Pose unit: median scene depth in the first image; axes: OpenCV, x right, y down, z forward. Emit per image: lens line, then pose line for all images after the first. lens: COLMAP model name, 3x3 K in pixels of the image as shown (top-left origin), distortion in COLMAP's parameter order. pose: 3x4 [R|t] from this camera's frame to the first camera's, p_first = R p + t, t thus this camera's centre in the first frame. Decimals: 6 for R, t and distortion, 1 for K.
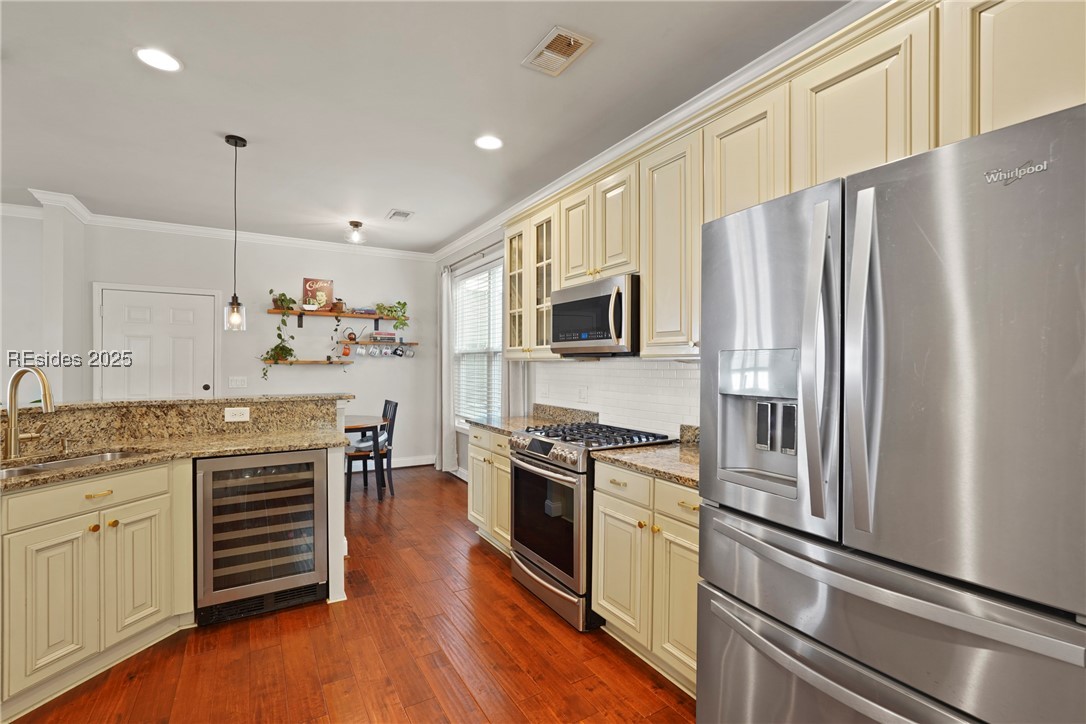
lens RADIAL K [[487.9, 0, 537.0], [0, 487.9, 362.5], [0, 0, 1]] dist [-0.002272, -0.000297]
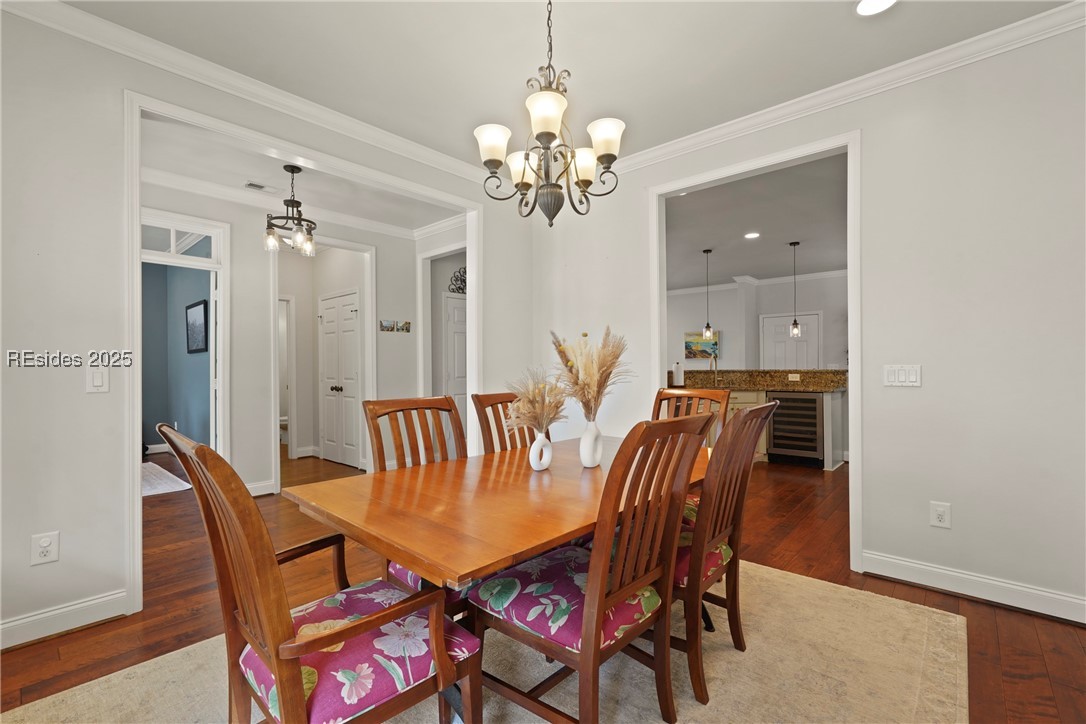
lens RADIAL K [[480.5, 0, 540.4], [0, 480.5, 360.0], [0, 0, 1]] dist [-0.001596, -0.000119]
pose [[0.306141, -0.011626, -0.951915, 1.021670], [0.005295, 0.999931, -0.010509, 0.049188], [0.951971, -0.001823, 0.306181, -0.665938]]
